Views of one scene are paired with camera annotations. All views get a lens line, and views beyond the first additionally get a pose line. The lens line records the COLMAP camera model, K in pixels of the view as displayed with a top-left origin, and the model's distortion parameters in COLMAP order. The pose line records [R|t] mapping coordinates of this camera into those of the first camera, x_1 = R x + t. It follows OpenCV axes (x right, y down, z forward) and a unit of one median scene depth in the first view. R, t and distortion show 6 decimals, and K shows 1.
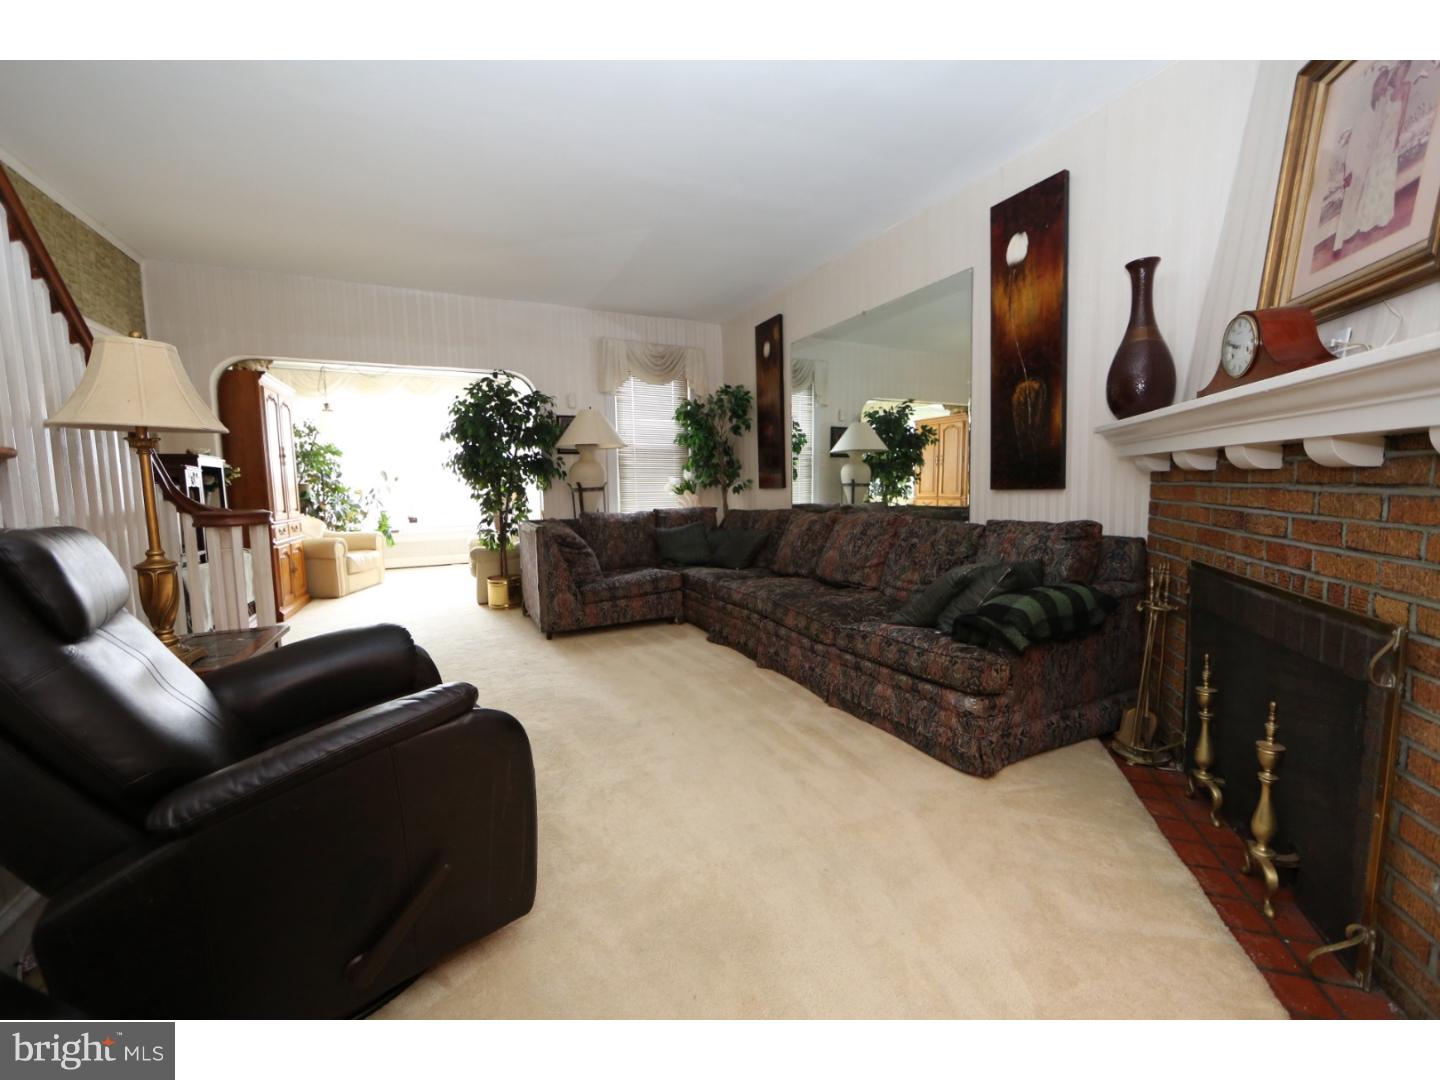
lens RADIAL K [[571.9, 0, 716.9], [0, 571.9, 534.1], [0, 0, 1]] dist [-0.010968, 0.000249]
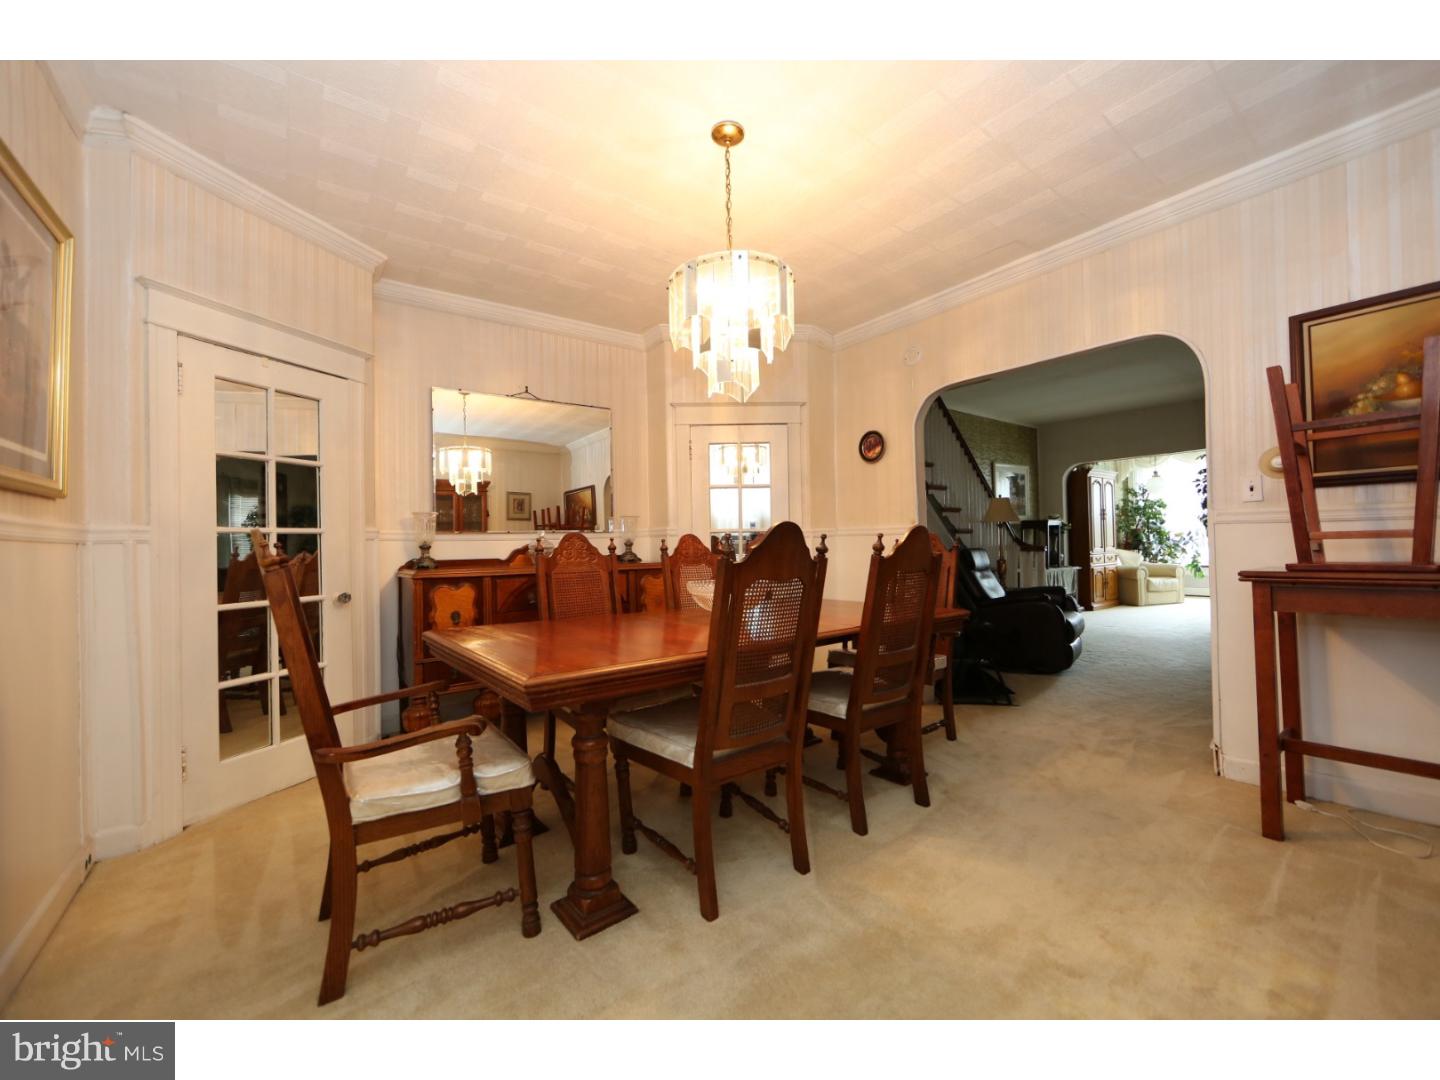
lens RADIAL K [[571.9, 0, 716.9], [0, 571.9, 534.1], [0, 0, 1]] dist [-0.010968, 0.000249]
pose [[0.191666, 0.001875, -0.981459, 0.538331], [-0.066999, 0.997690, -0.011178, 0.012768], [0.979171, 0.067899, 0.191349, -0.351473]]
